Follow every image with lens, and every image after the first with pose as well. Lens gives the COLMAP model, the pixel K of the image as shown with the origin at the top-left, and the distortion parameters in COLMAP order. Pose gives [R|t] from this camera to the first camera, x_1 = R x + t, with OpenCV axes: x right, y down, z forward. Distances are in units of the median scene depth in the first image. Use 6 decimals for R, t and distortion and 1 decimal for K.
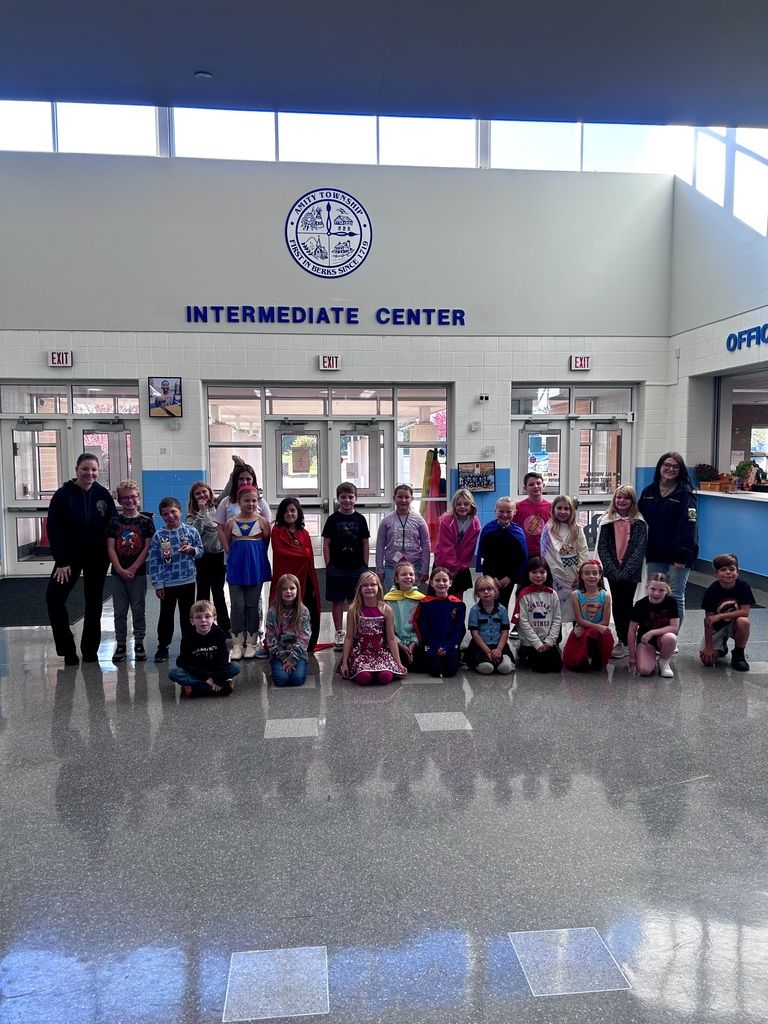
lens RADIAL K [[758.6, 0, 390.3], [0, 758.6, 520.5], [0, 0, 1]] dist [0.029267, -0.028095]
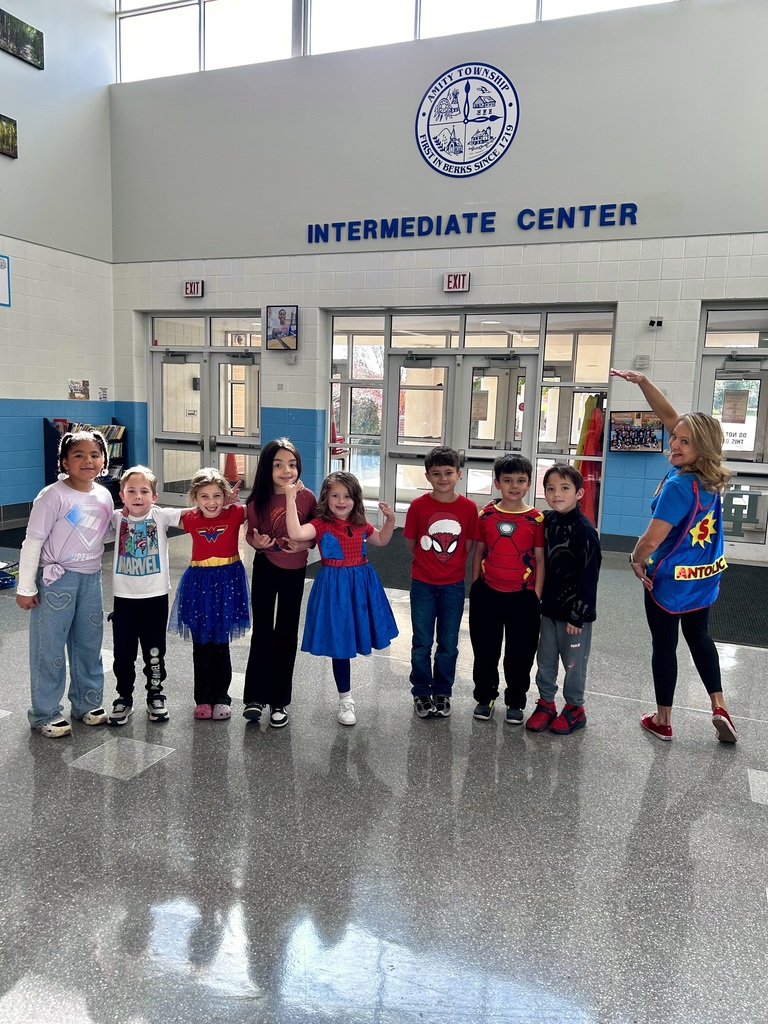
lens RADIAL K [[758.6, 0, 375.7], [0, 758.6, 503.7], [0, 0, 1]] dist [0.029267, -0.028095]
pose [[0.883925, 0.093317, -0.458223, 0.242949], [-0.077103, 0.995559, 0.054011, -0.007790], [0.461229, -0.012411, 0.887195, 0.229220]]
